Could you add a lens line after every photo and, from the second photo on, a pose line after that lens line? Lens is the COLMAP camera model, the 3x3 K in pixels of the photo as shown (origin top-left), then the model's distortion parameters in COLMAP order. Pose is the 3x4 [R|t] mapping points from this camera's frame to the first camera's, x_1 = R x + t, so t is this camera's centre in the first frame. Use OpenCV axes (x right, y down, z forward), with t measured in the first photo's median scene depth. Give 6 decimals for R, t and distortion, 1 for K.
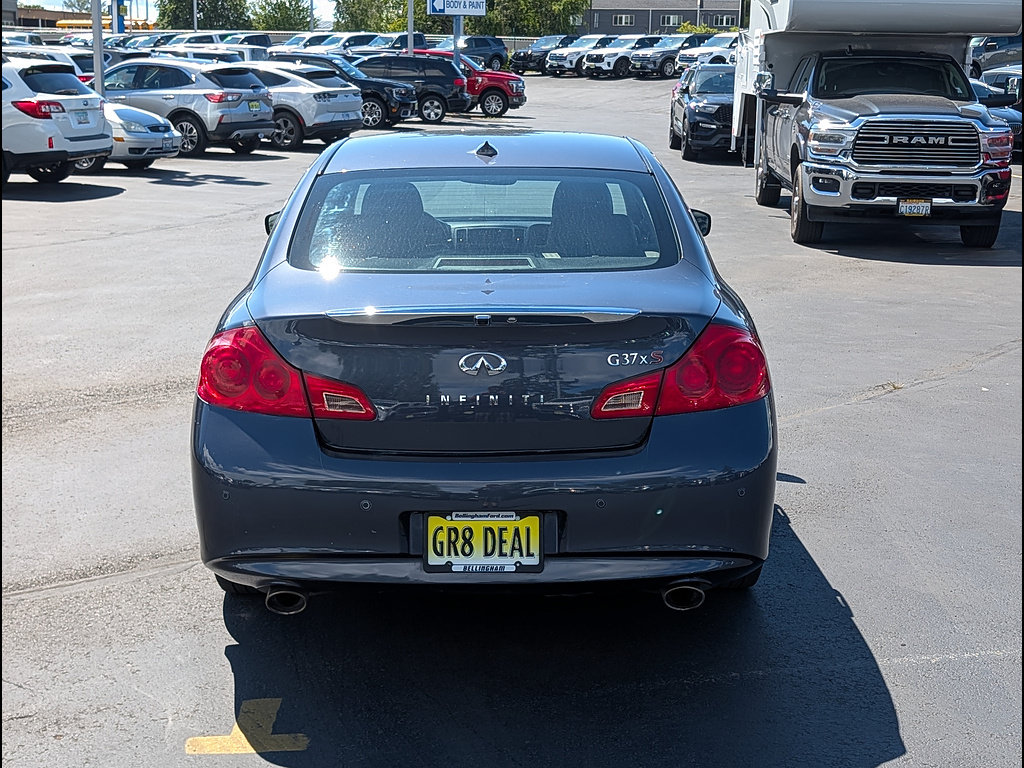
lens RADIAL K [[1574.8, 0, 512.0], [0, 1574.8, 384.0], [0, 0, 1]] dist [0.186120, -0.788517]
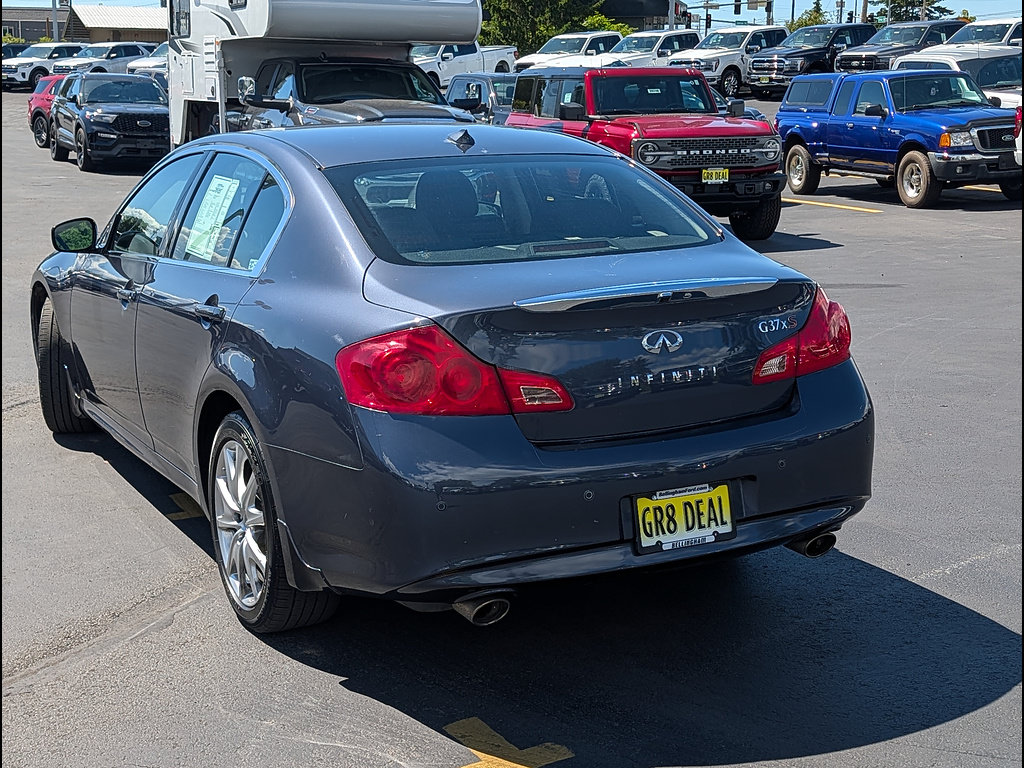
lens RADIAL K [[1540.6, 0, 596.6], [0, 1540.6, 366.6], [0, 0, 1]] dist [0.187672, -0.493692]
pose [[0.876294, -0.096480, 0.472017, -0.520527], [0.103776, 0.994544, 0.010624, -0.011771], [-0.470467, 0.039675, 0.881525, 0.150982]]
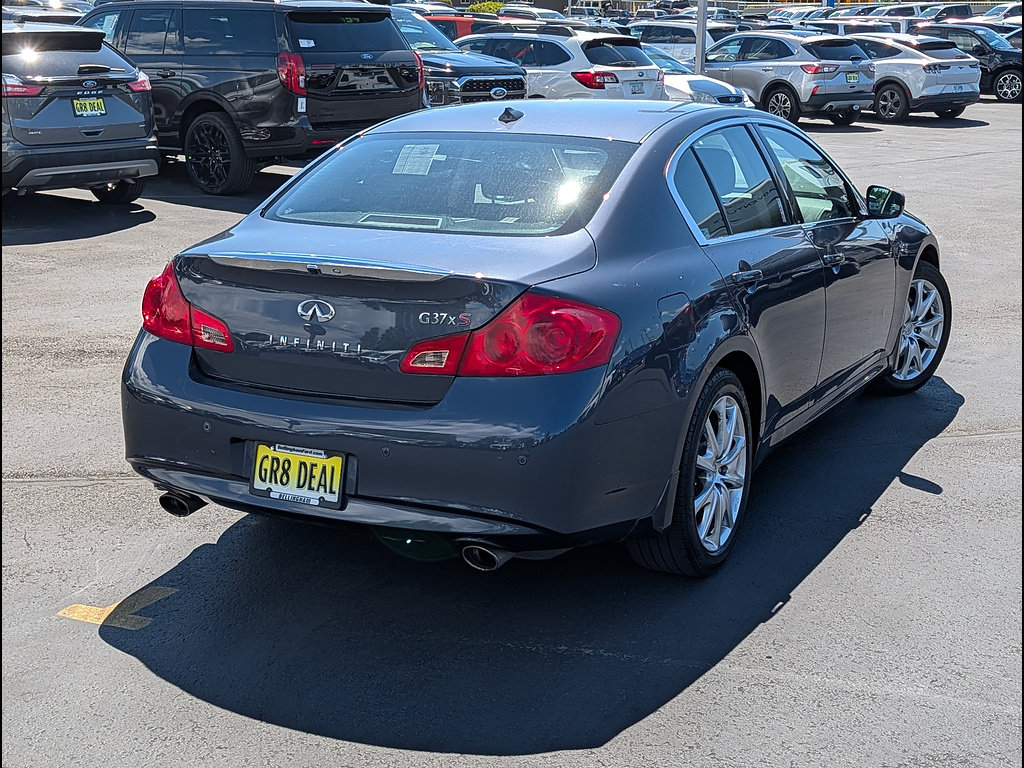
lens RADIAL K [[1574.8, 0, 512.0], [0, 1574.8, 384.0], [0, 0, 1]] dist [0.186120, -0.788517]
pose [[0.863471, 0.105289, -0.493288, 0.633196], [-0.097410, 0.994369, 0.041732, -0.021118], [0.494904, 0.012017, 0.868865, 0.128316]]
